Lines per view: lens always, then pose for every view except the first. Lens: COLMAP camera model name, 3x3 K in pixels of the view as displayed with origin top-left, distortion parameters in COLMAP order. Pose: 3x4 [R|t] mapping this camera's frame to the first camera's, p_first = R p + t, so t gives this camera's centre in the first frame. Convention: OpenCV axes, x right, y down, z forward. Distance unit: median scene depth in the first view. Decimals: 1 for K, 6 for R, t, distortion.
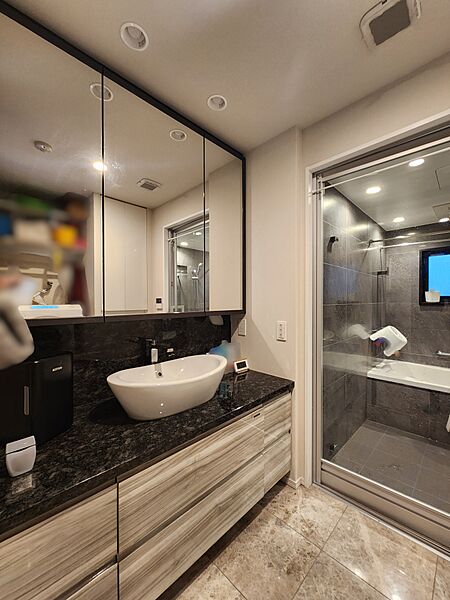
lens RADIAL K [[245.1, 0, 226.5], [0, 245.1, 302.8], [0, 0, 1]] dist [-0.005176, -0.000259]
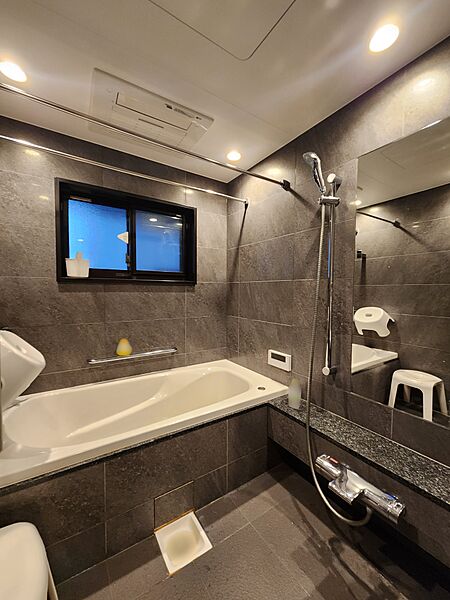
lens RADIAL K [[245.1, 0, 226.9], [0, 245.1, 300.2], [0, 0, 1]] dist [-0.005176, -0.000259]
pose [[0.213280, -0.043304, 0.976031, 0.342358], [-0.010980, 0.998848, 0.046715, 0.020793], [-0.976929, -0.020680, 0.212559, 0.521576]]
